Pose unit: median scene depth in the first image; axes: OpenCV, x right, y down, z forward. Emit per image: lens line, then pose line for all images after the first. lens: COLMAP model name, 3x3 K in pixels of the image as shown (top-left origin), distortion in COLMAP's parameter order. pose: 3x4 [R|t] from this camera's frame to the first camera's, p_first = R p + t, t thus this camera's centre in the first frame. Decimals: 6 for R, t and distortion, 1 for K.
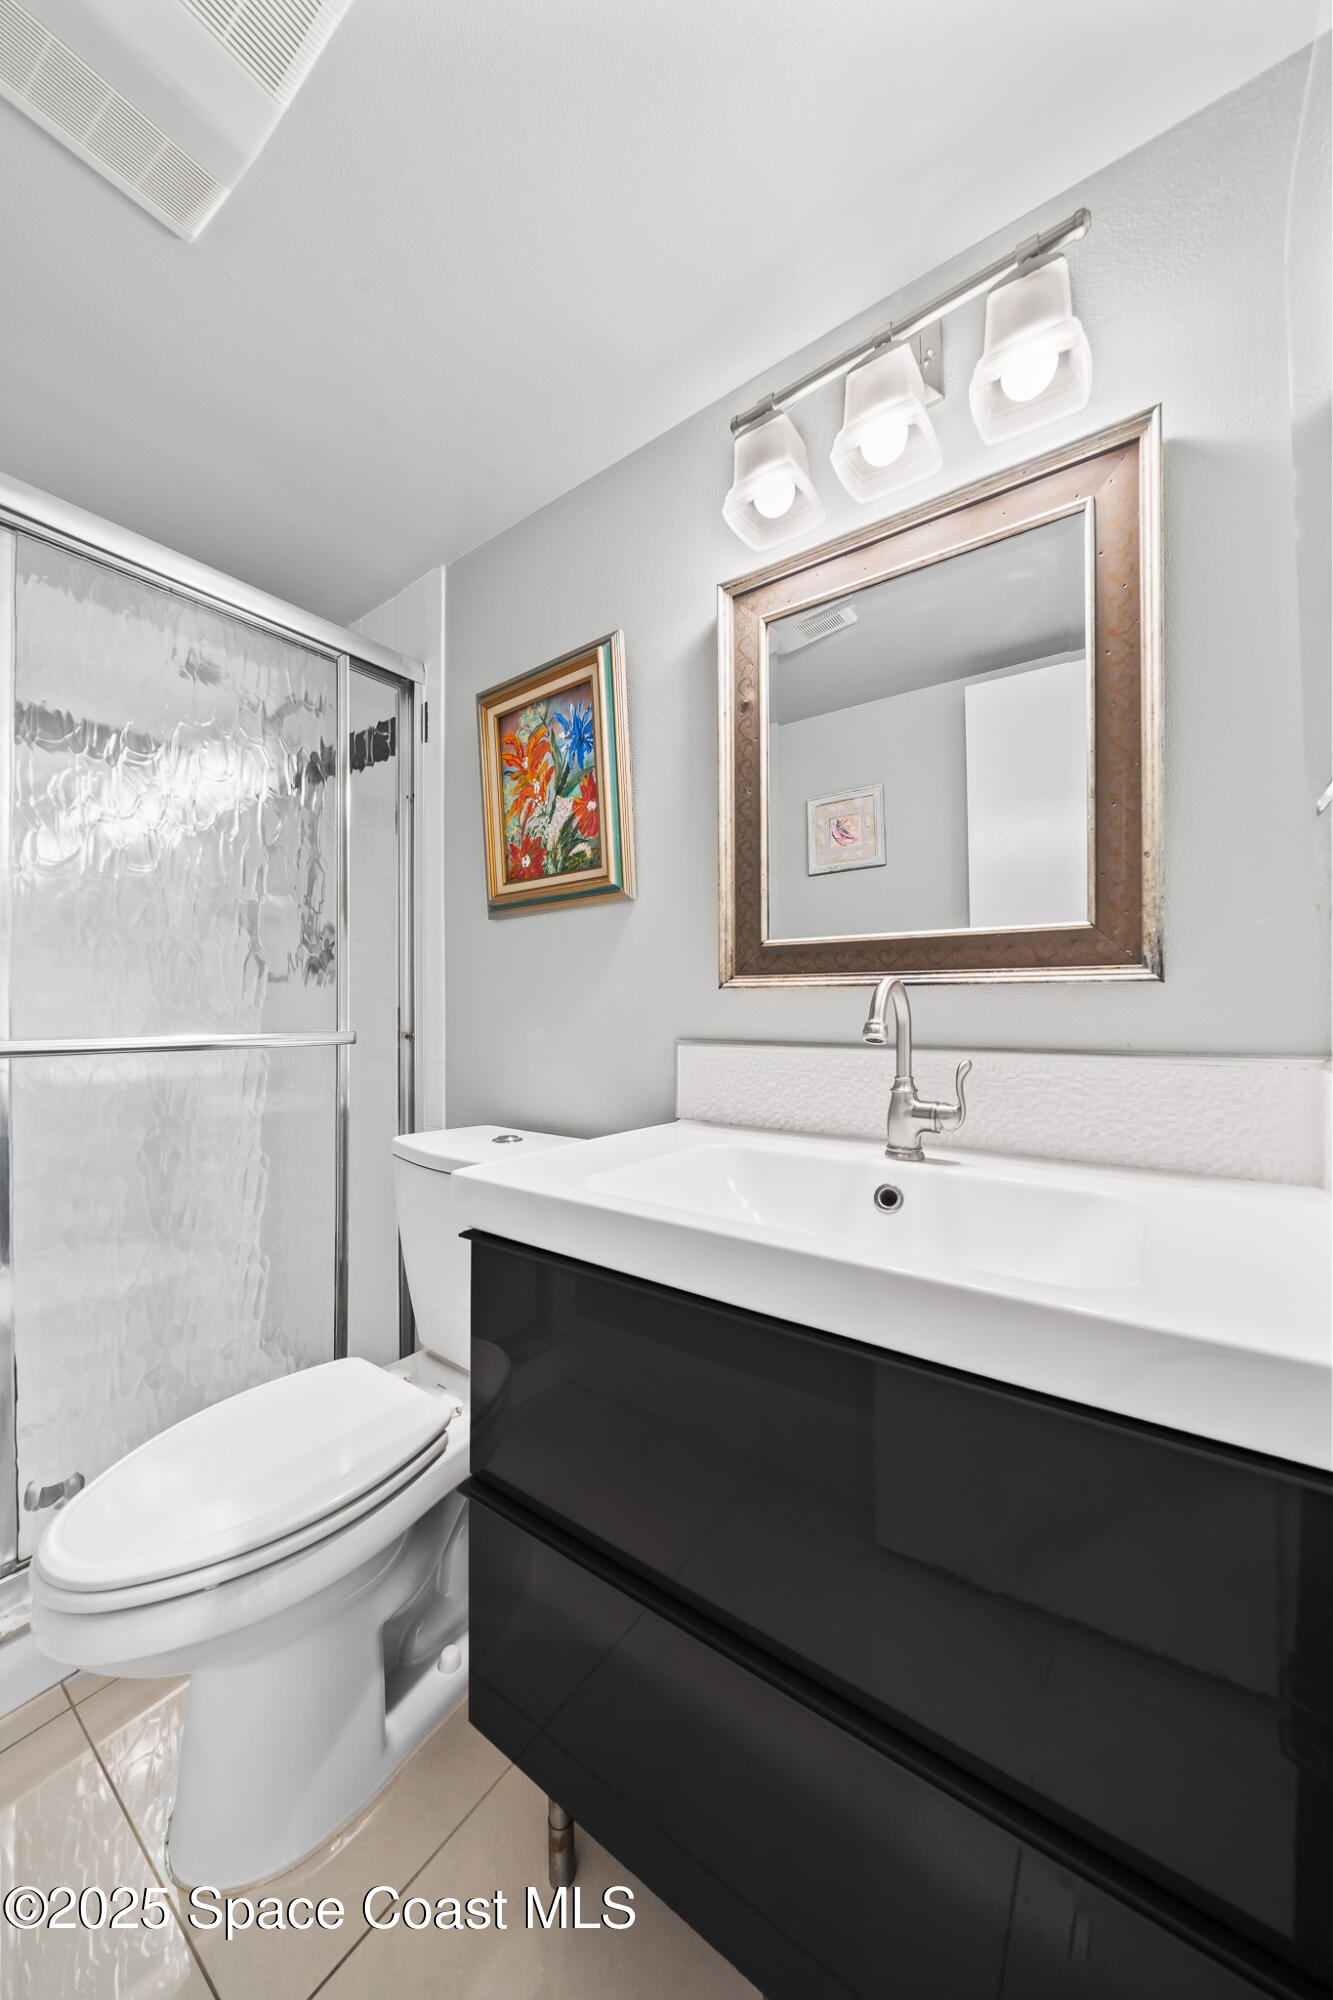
lens RADIAL K [[692.1, 0, 667.3], [0, 692.1, 1009.7], [0, 0, 1]] dist [-0.005596, 0.000382]
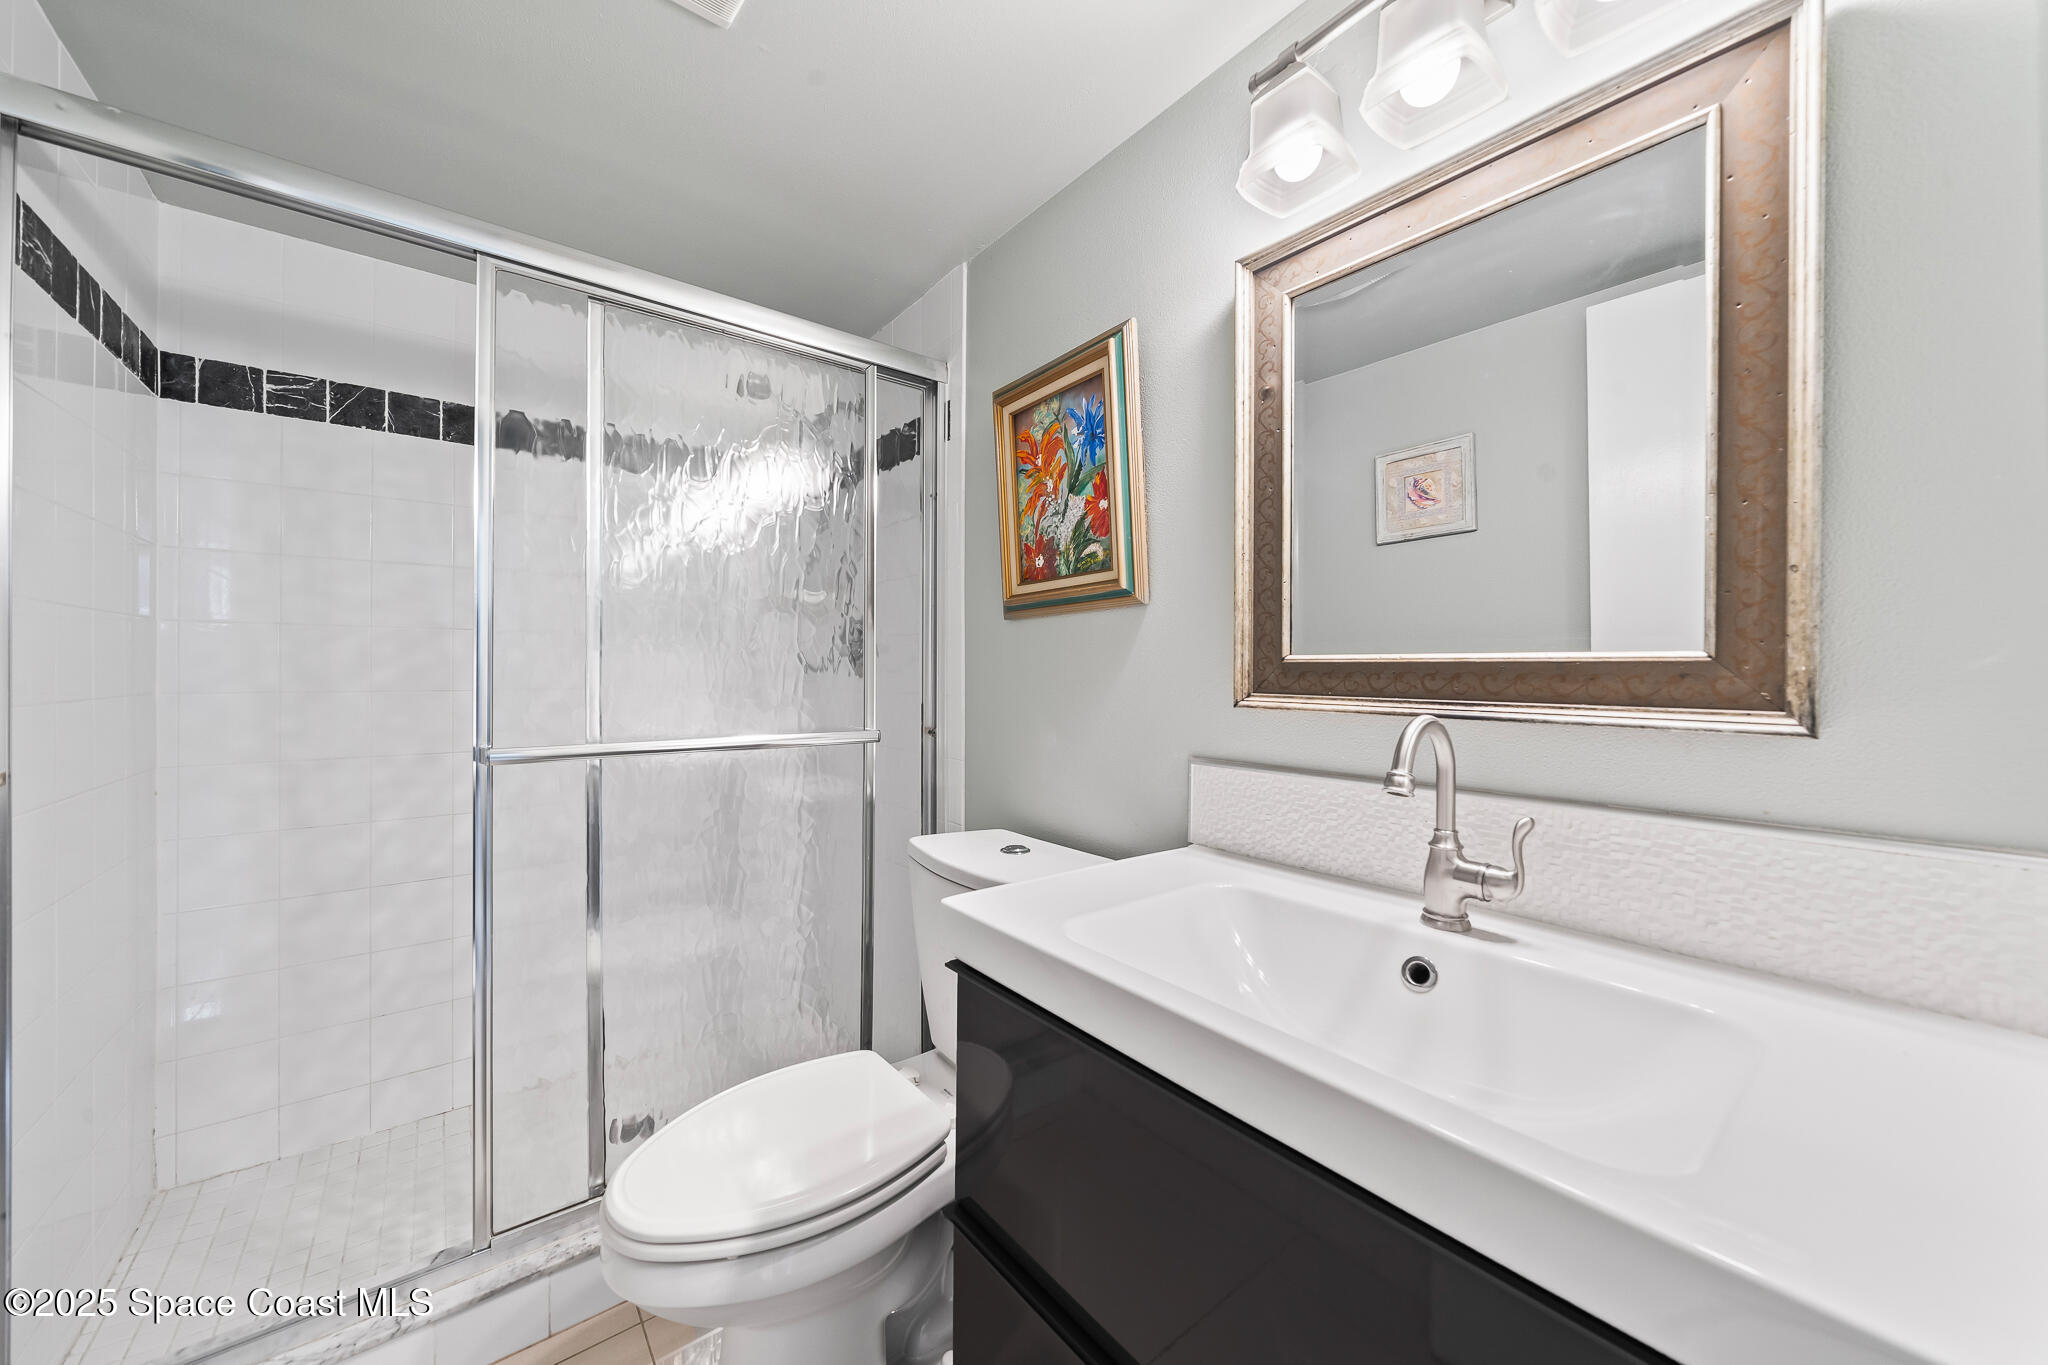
lens RADIAL K [[742.0, 0, 1022.7], [0, 742.0, 675.6], [0, 0, 1]] dist [-0.001877, 0.000013]
pose [[0.962222, 0.009161, -0.272112, 0.078880], [-0.007253, 0.999942, 0.008019, -0.084673], [0.272170, -0.005742, 0.962232, -0.013676]]
